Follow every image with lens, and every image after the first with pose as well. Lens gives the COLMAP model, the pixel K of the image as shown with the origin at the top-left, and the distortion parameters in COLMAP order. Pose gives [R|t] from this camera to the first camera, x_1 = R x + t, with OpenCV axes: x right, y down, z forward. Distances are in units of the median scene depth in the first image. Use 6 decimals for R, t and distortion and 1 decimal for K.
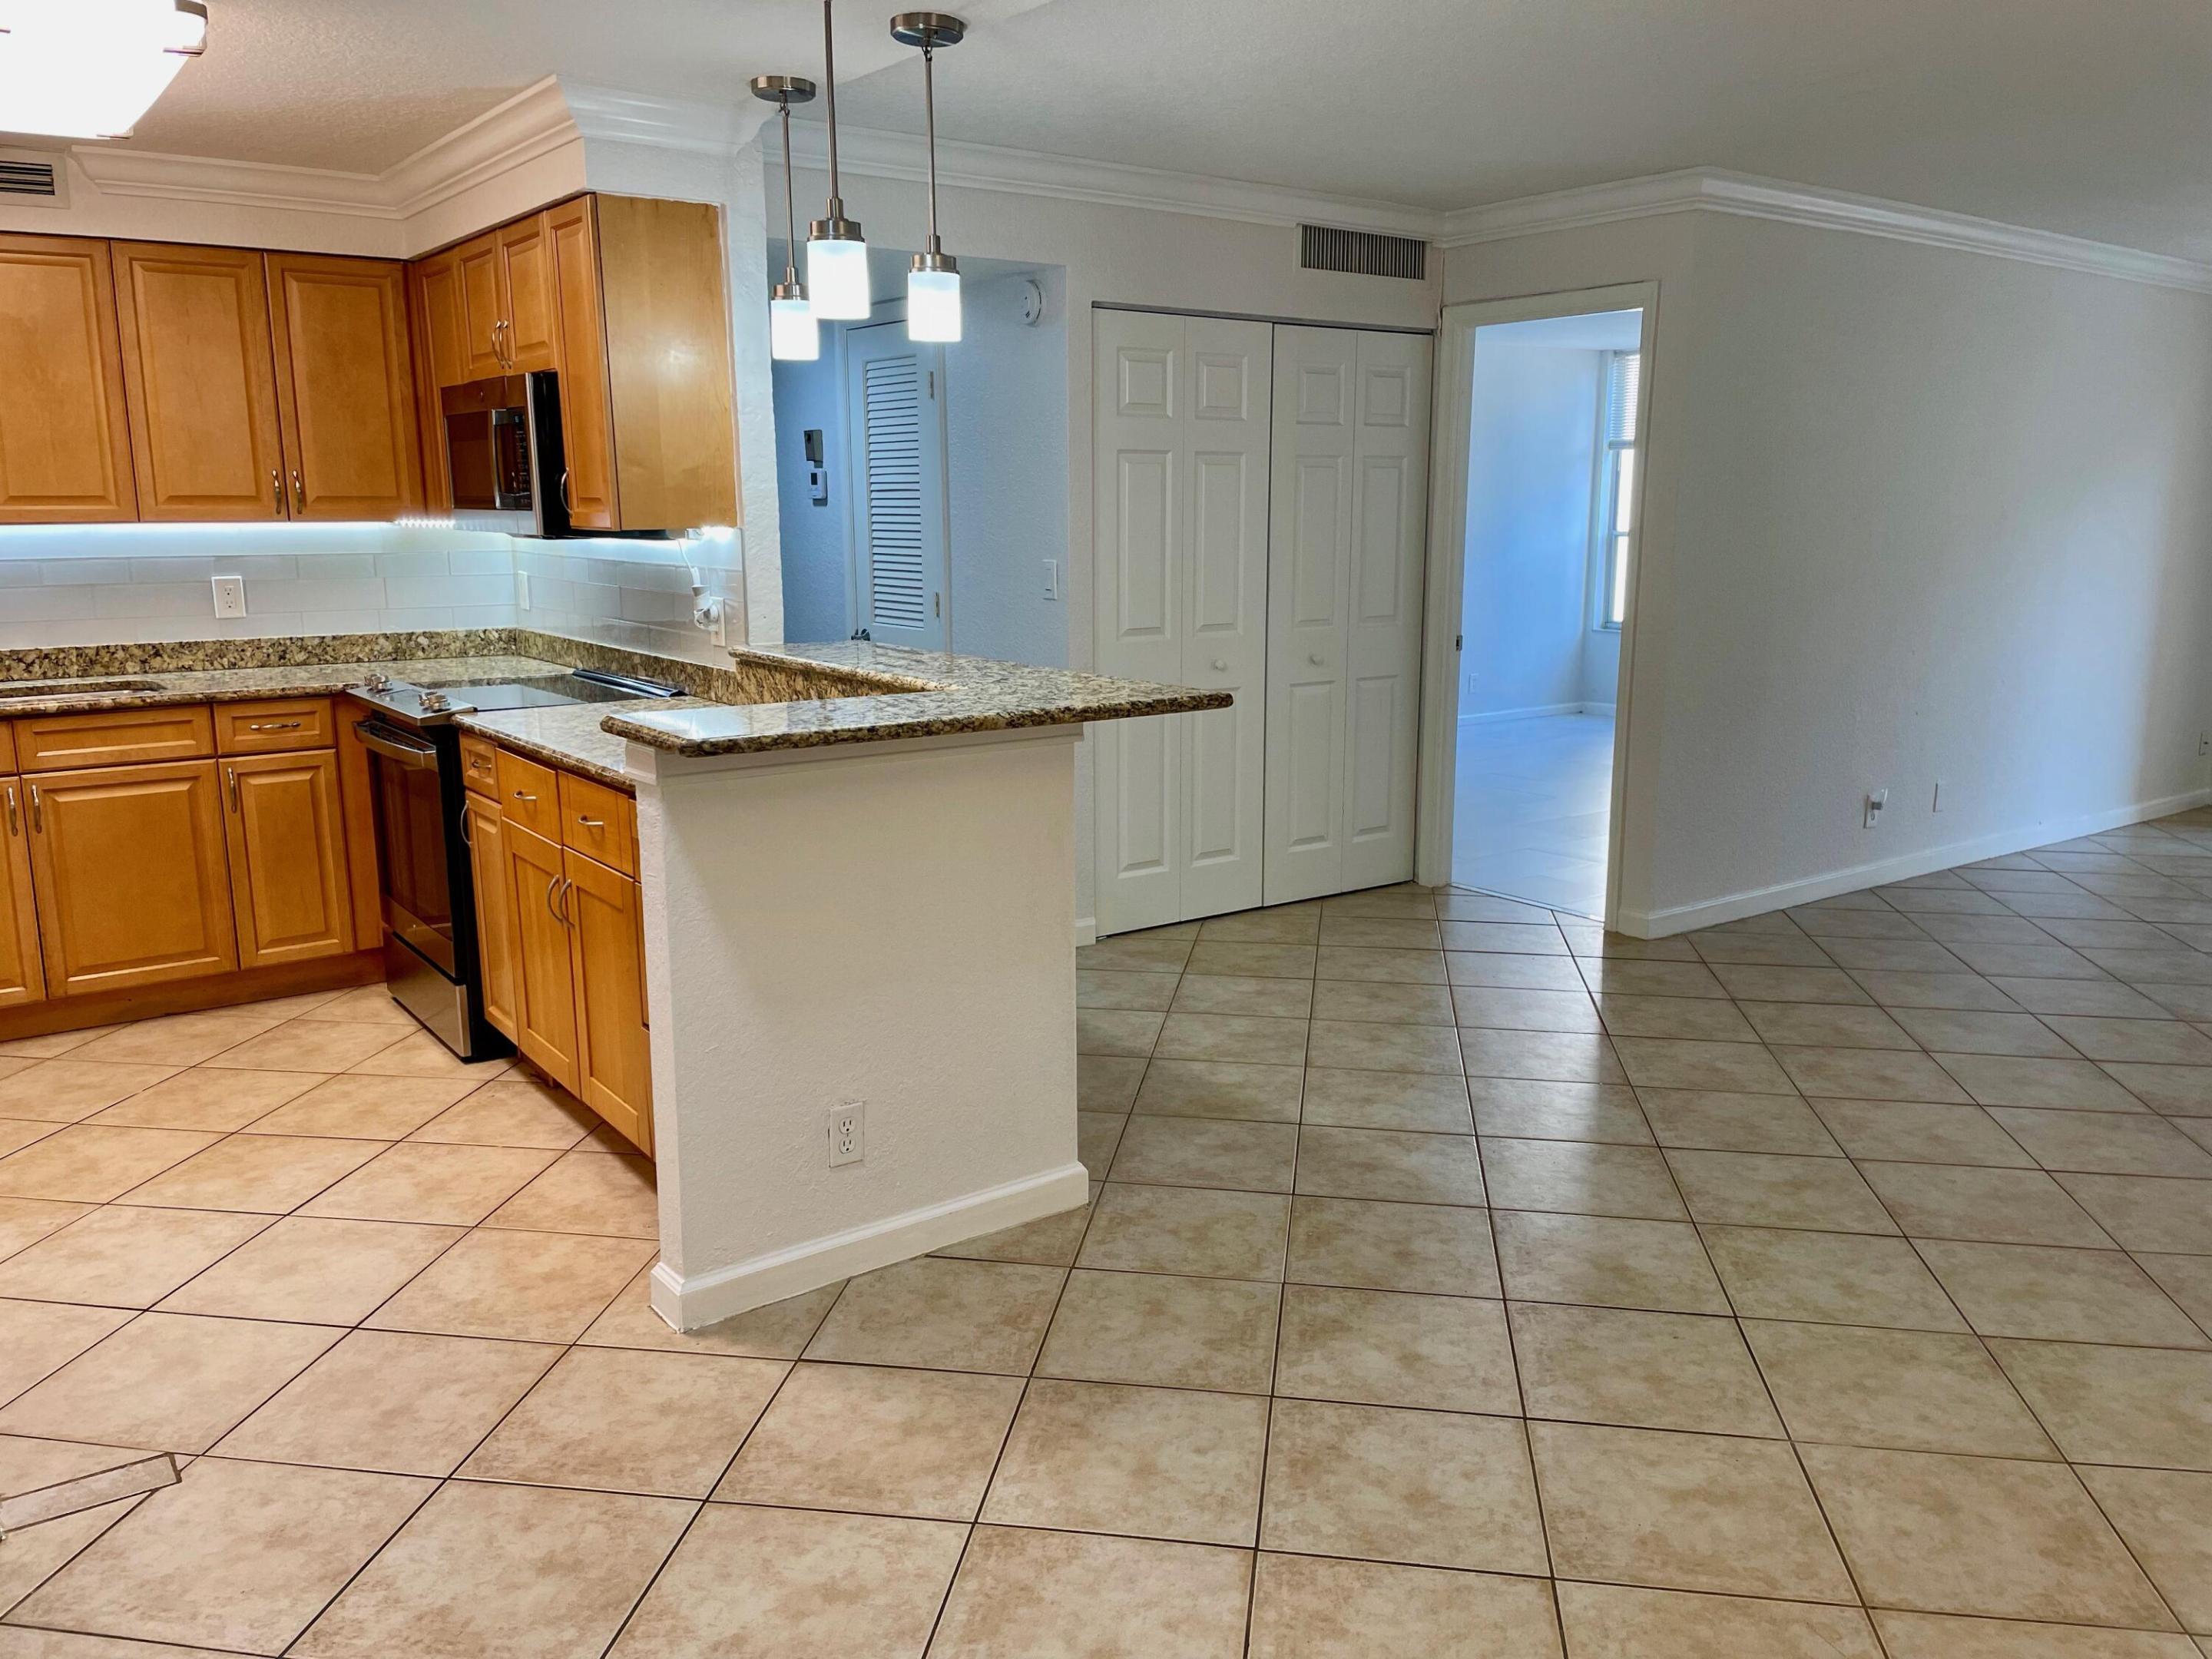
lens RADIAL K [[1663.9, 0, 1113.9], [0, 1663.9, 828.3], [0, 0, 1]] dist [0.091791, -0.118159]
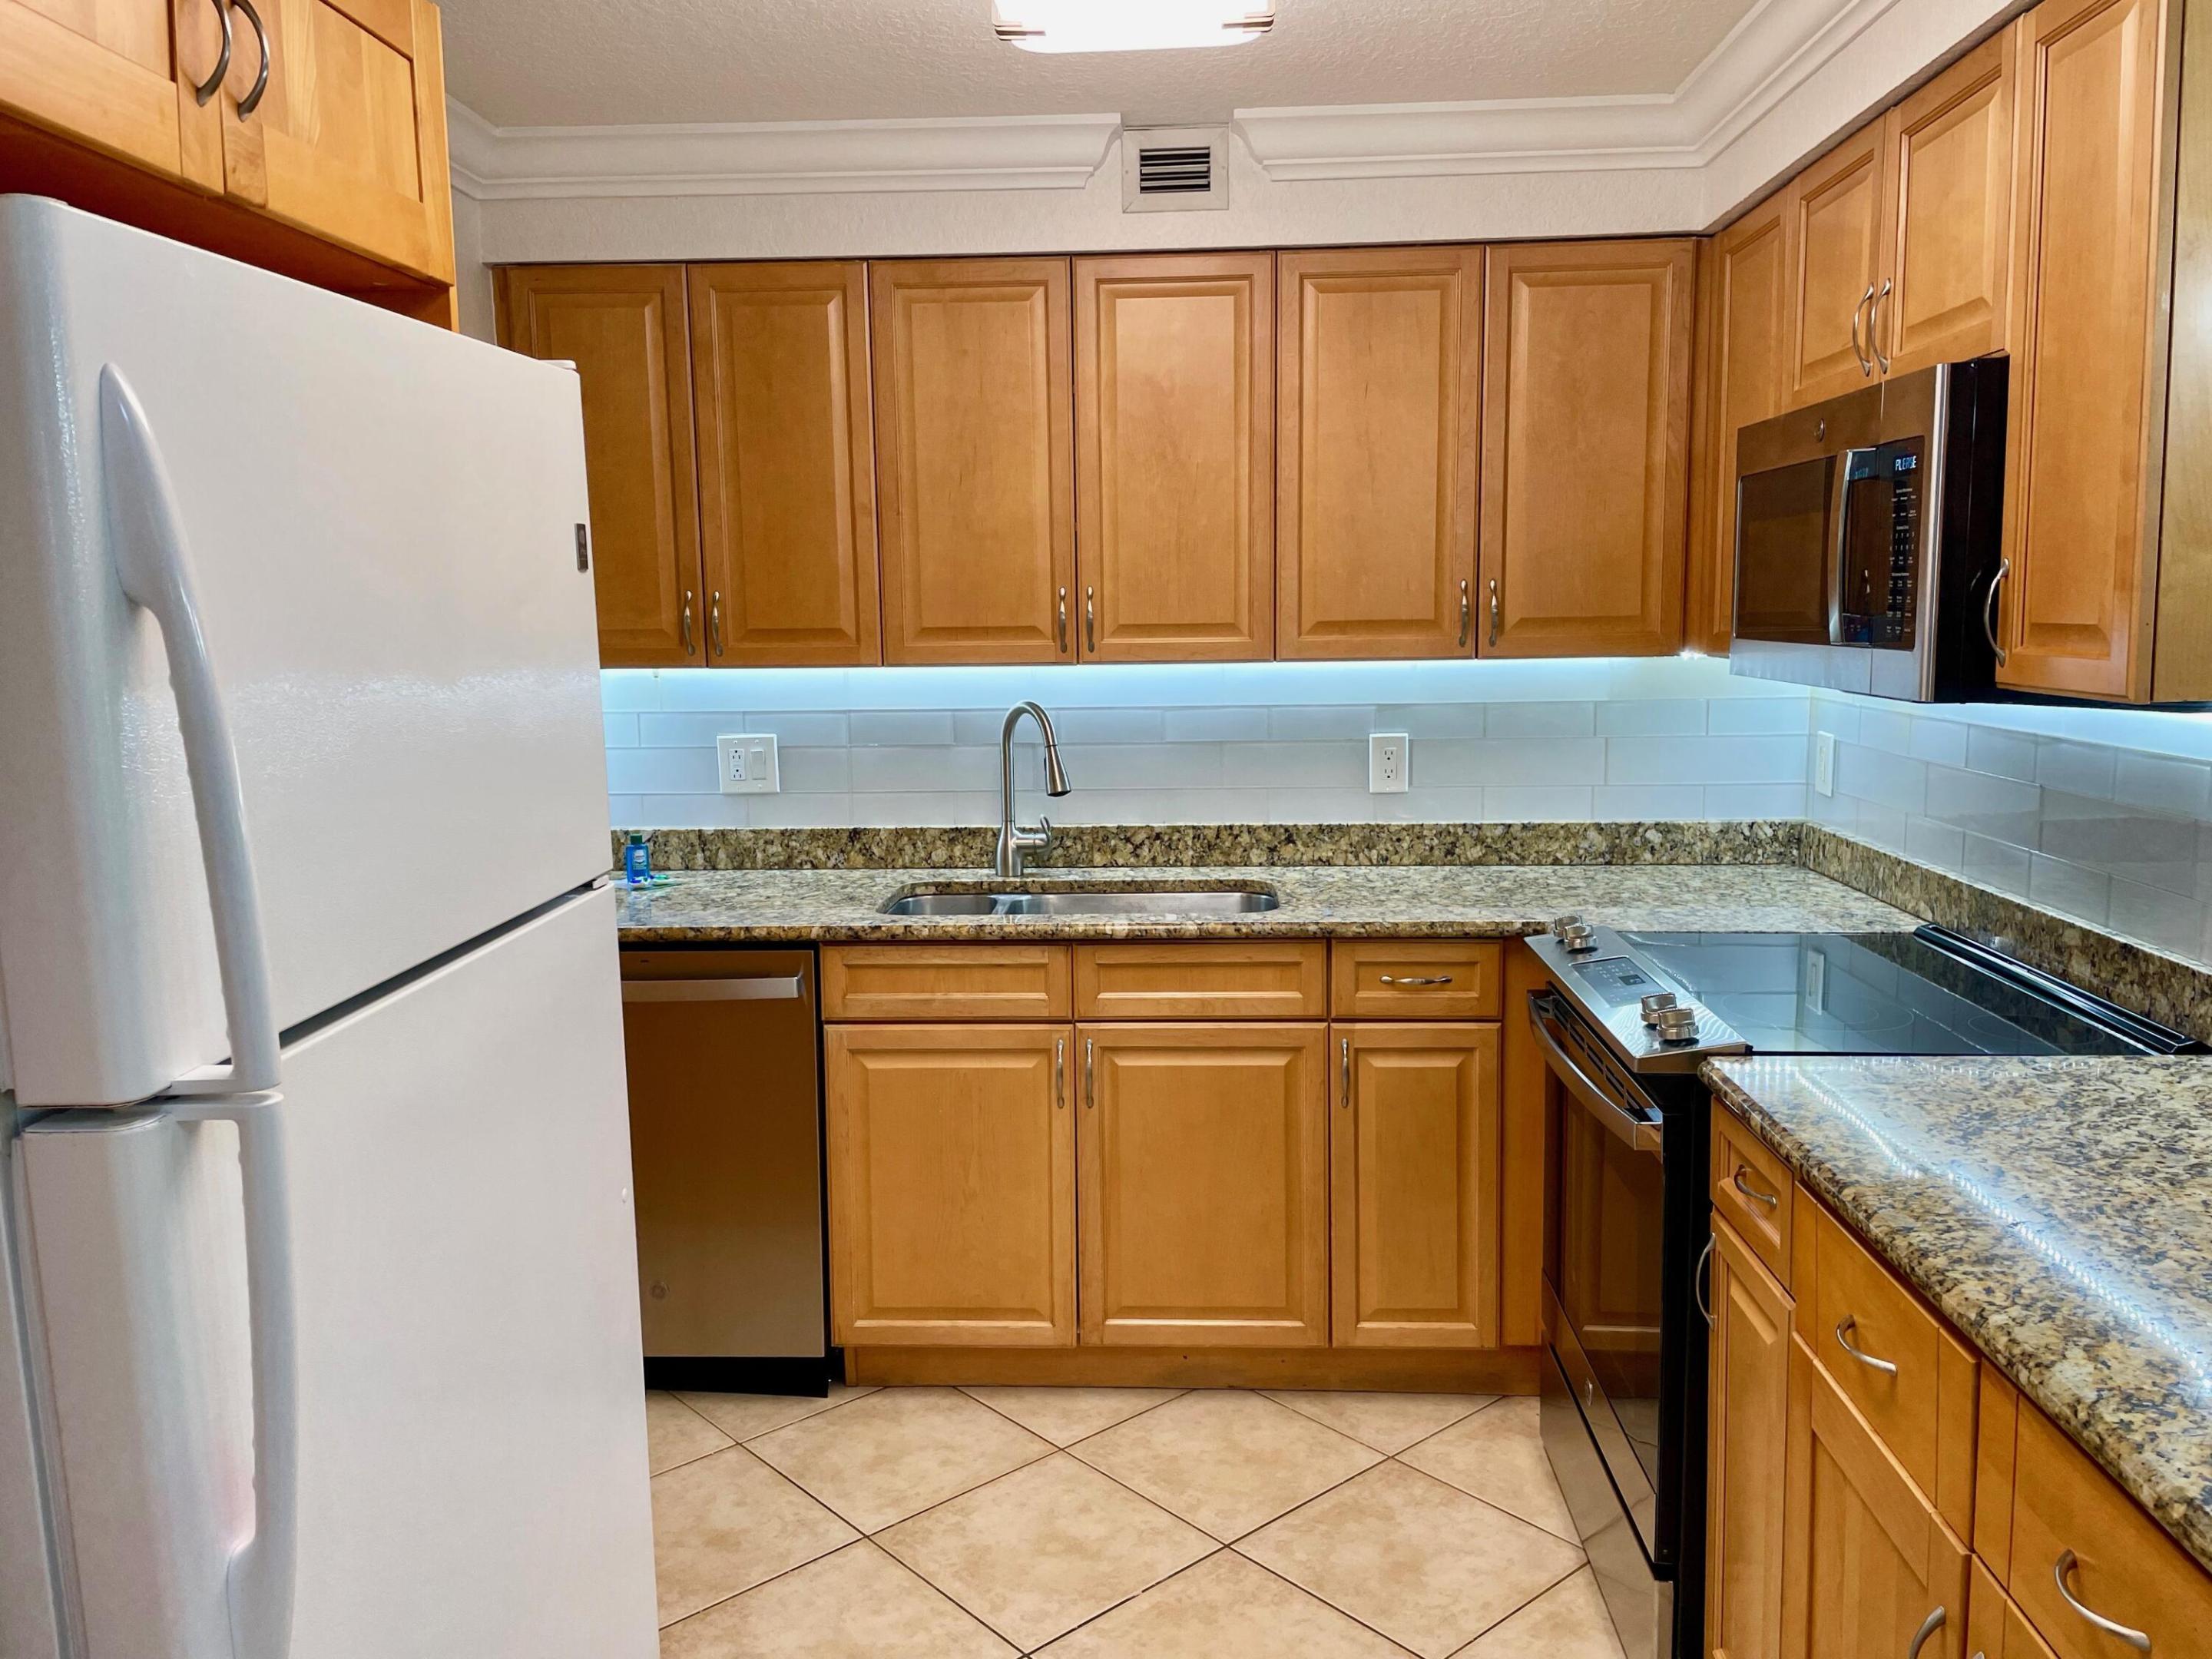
lens RADIAL K [[1663.9, 0, 1113.4], [0, 1663.9, 816.4], [0, 0, 1]] dist [0.091791, -0.118159]
pose [[0.768825, 0.072398, -0.635348, -0.187368], [-0.112246, 0.993423, -0.022626, -0.093326], [0.629531, 0.088711, 0.771895, 0.433714]]
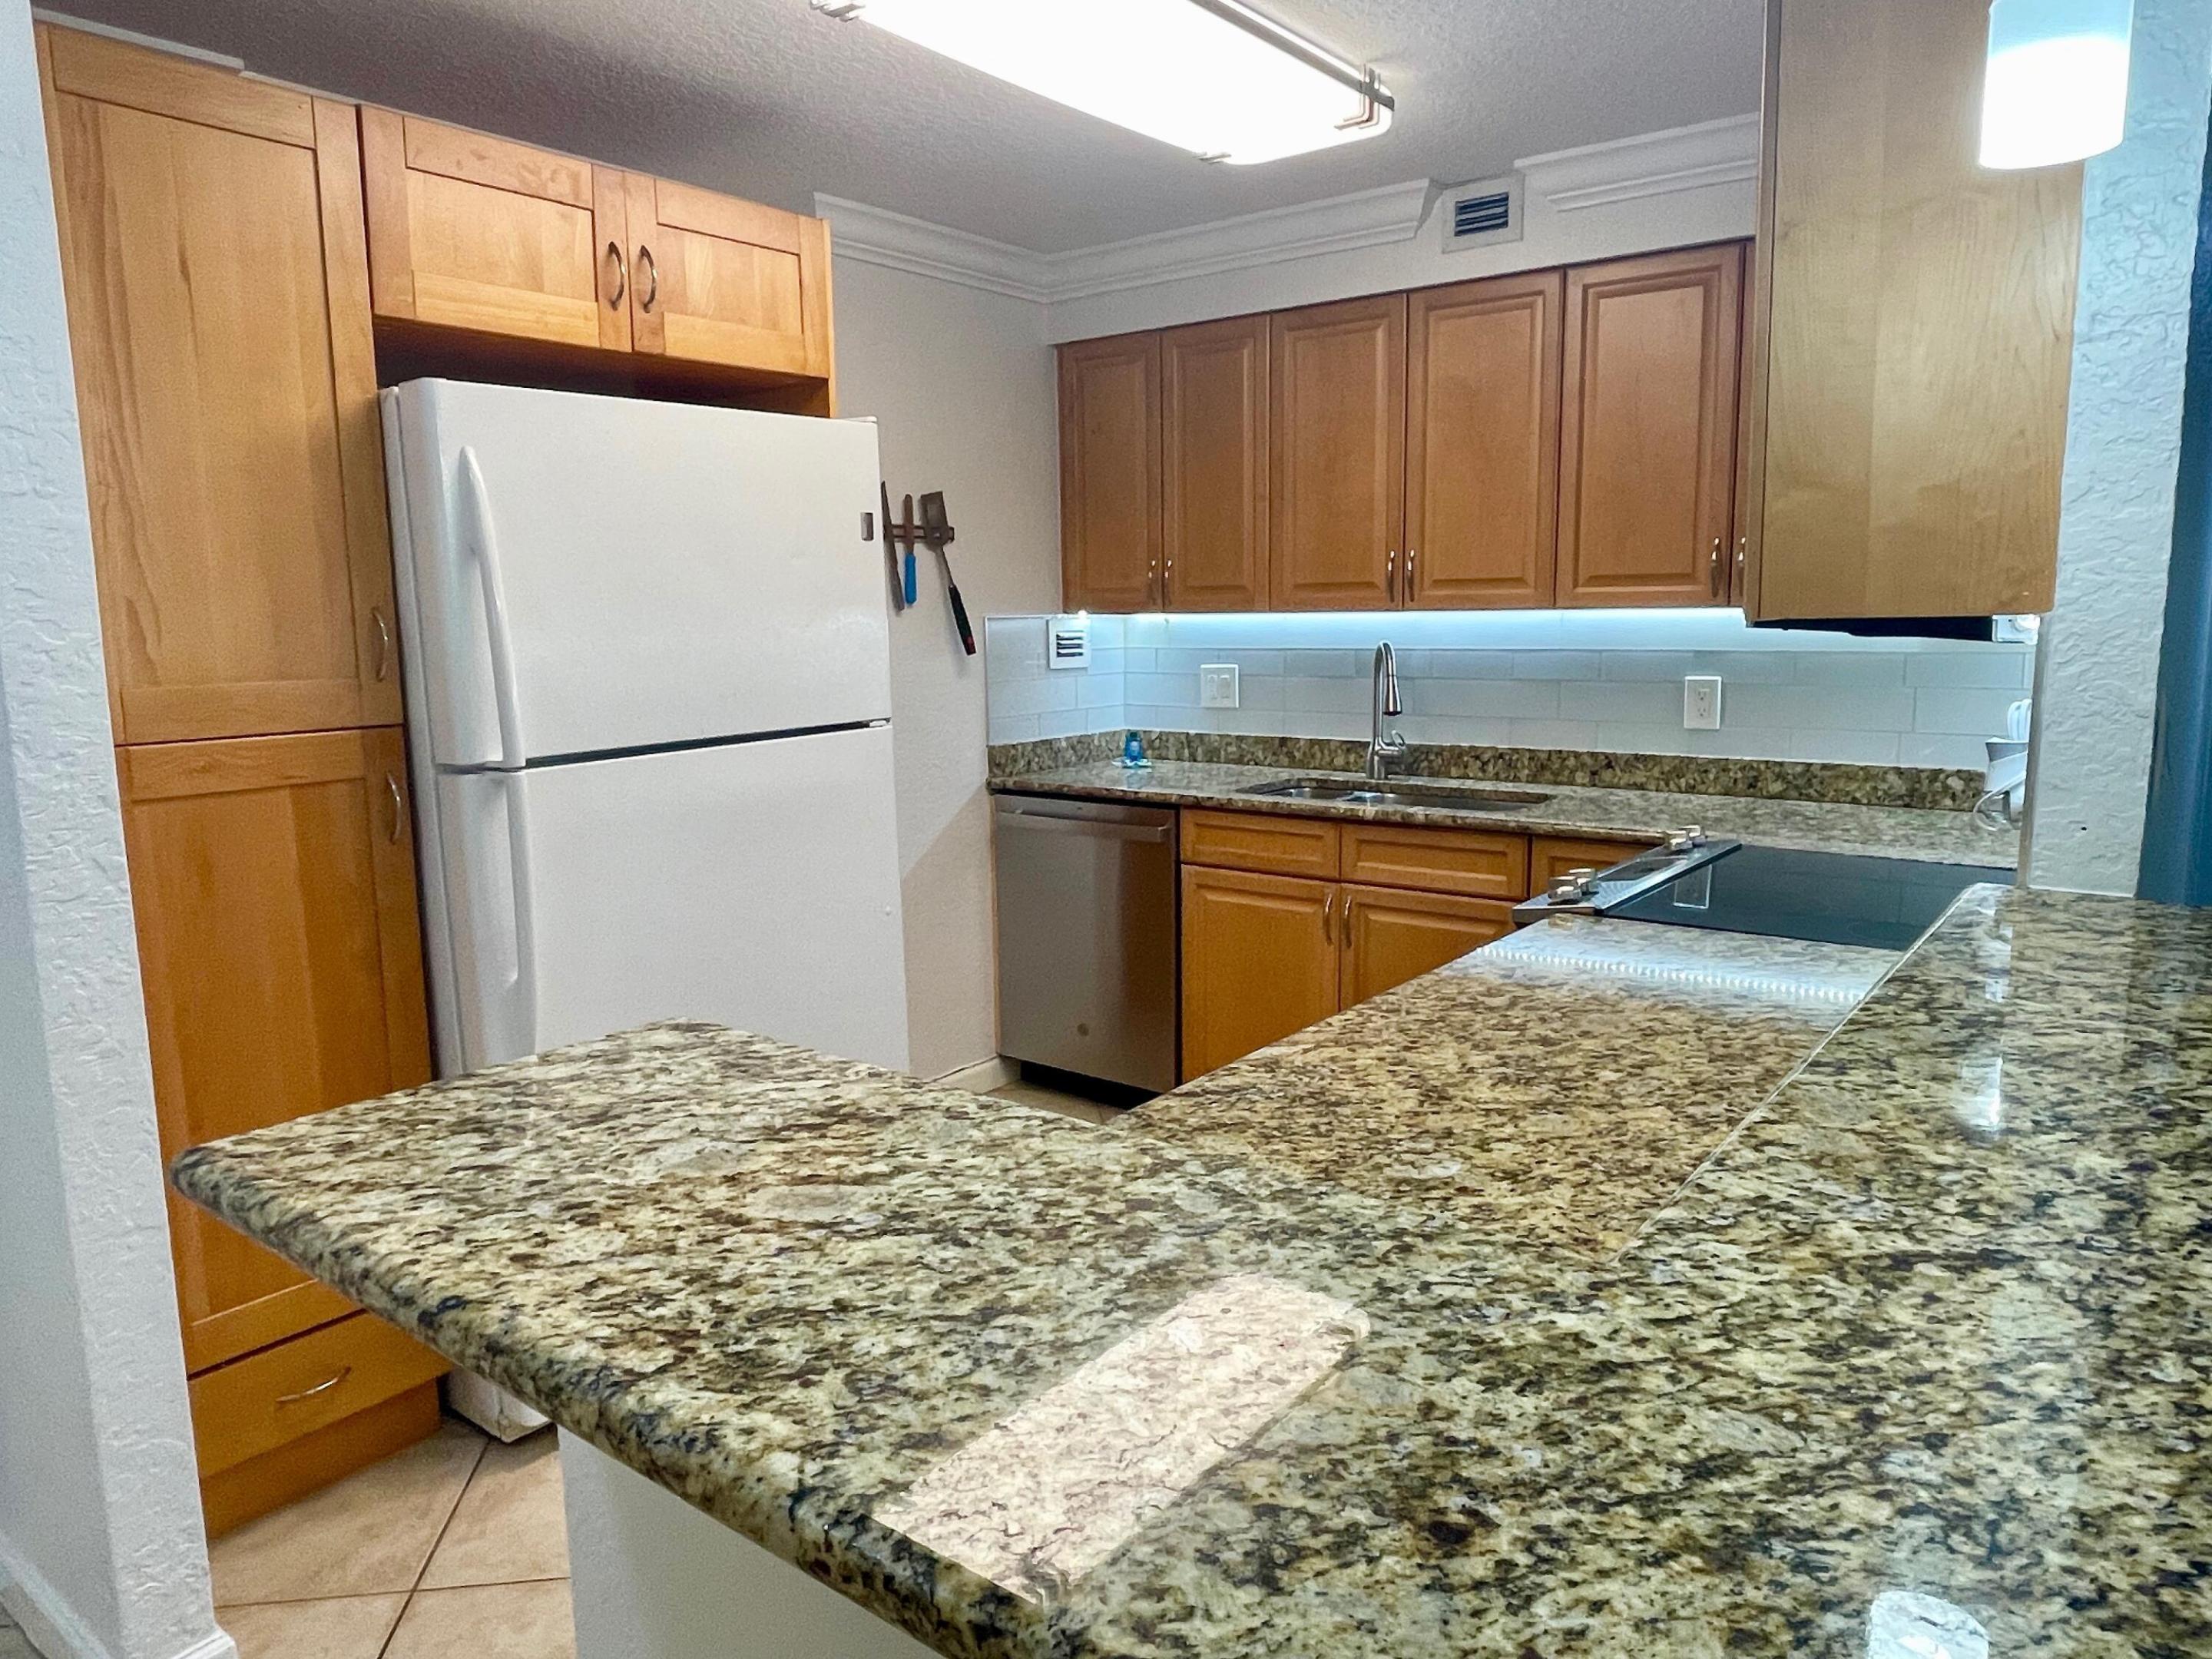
lens RADIAL K [[1455.5, 0, 1099.2], [0, 1455.5, 825.7], [0, 0, 1]] dist [0.009577, -0.038611]
pose [[0.262664, 0.142449, -0.954314, 0.060928], [-0.173081, 0.979956, 0.098638, -0.106584], [0.949237, 0.139265, 0.282054, 0.593548]]
